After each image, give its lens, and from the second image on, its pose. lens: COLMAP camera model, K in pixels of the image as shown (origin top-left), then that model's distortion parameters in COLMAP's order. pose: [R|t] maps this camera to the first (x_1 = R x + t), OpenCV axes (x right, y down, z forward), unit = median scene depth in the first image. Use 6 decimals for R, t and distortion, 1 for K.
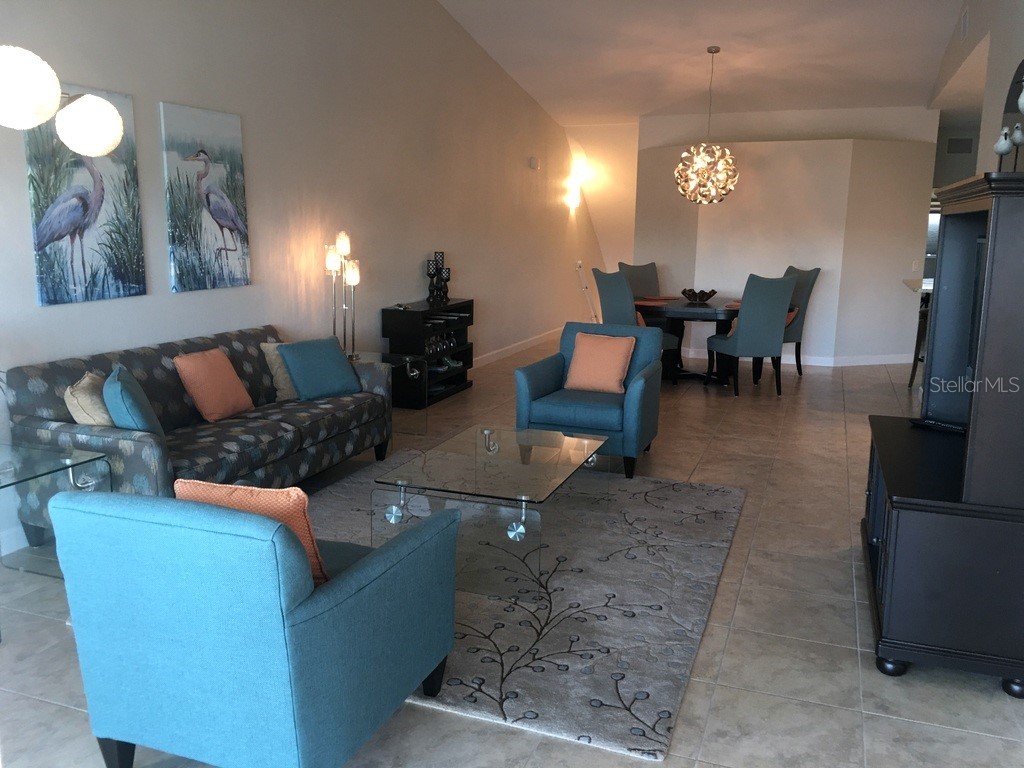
lens RADIAL K [[865.8, 0, 509.3], [0, 865.8, 377.8], [0, 0, 1]] dist [0.057168, -0.076348]
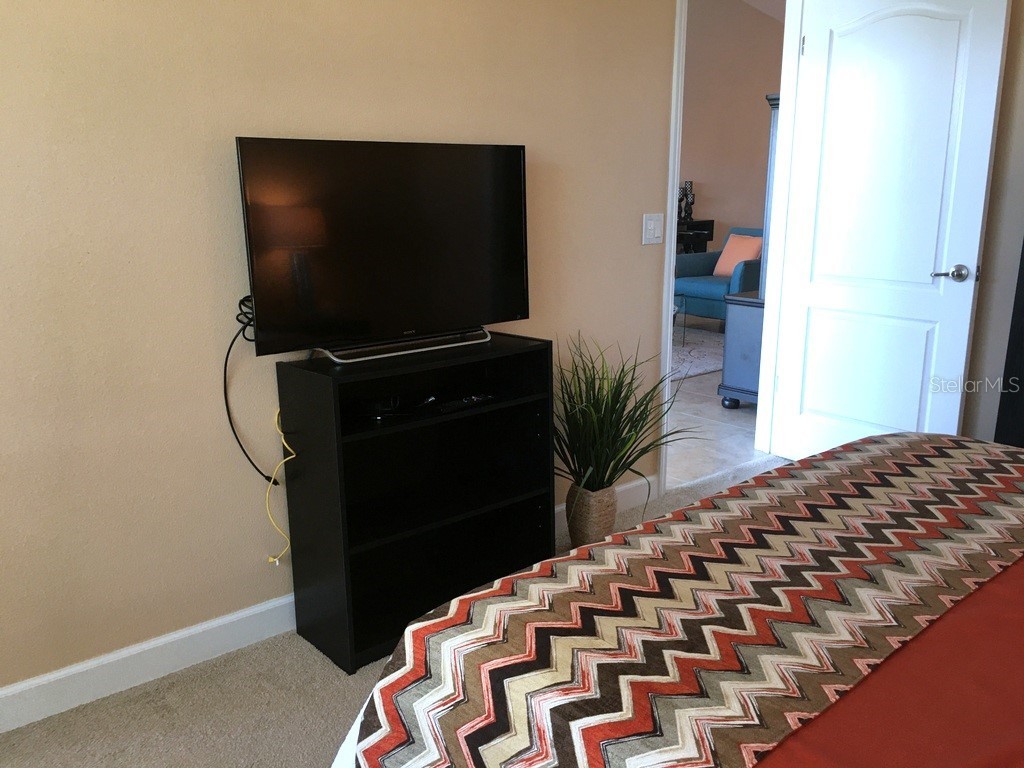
lens RADIAL K [[865.8, 0, 509.3], [0, 865.8, 377.8], [0, 0, 1]] dist [0.057168, -0.076348]
pose [[0.871851, 0.098804, -0.479702, 0.539150], [-0.078212, 0.994958, 0.062781, 0.132905], [0.483487, -0.017217, 0.875182, -0.399102]]
